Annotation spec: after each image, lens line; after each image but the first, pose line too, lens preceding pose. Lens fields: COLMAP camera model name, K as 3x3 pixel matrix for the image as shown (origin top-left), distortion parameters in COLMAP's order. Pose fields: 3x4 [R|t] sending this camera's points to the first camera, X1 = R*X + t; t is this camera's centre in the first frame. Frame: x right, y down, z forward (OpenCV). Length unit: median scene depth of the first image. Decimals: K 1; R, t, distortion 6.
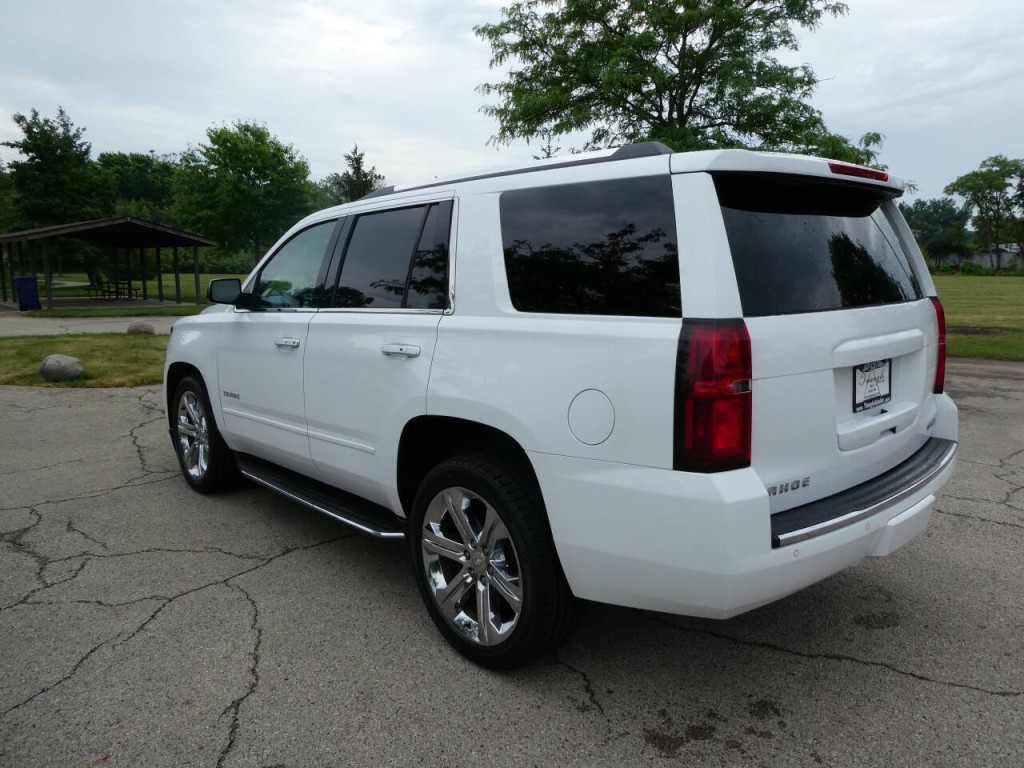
lens RADIAL K [[733.5, 0, 529.6], [0, 733.5, 381.2], [0, 0, 1]] dist [-0.007285, -0.002047]
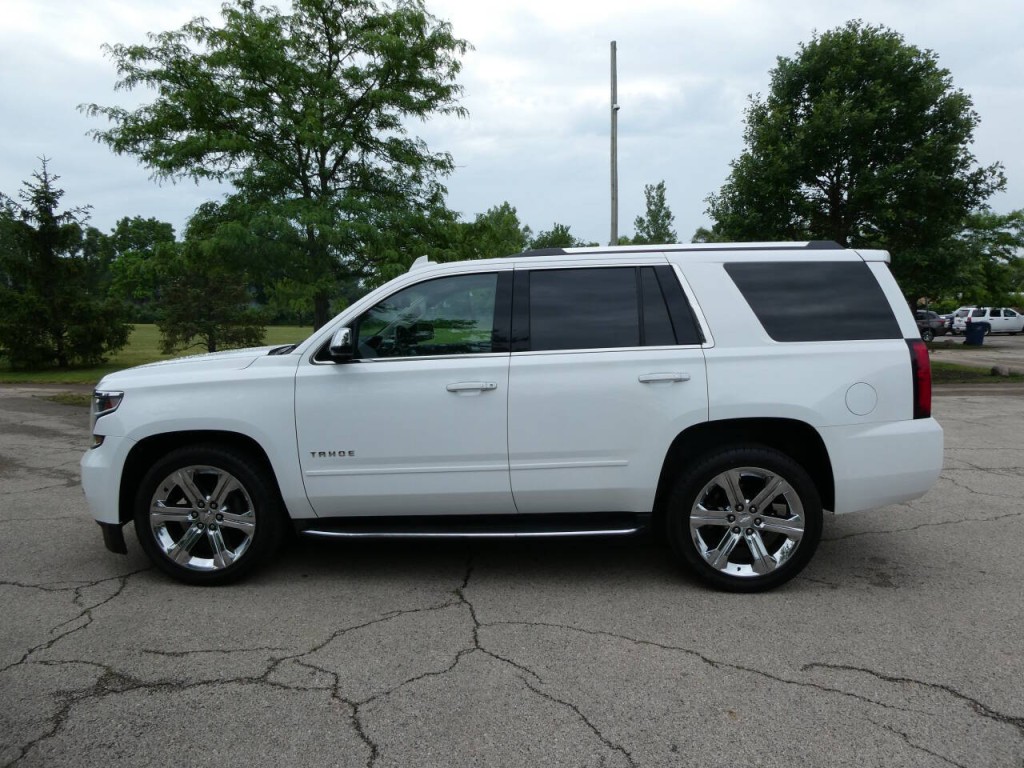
lens RADIAL K [[744.9, 0, 521.2], [0, 744.9, 369.7], [0, 0, 1]] dist [-0.050444, 0.041214]
pose [[0.718938, -0.065024, 0.692026, -1.047913], [0.115100, 0.993006, -0.026272, -0.041817], [-0.685477, 0.098541, 0.721395, 0.183625]]
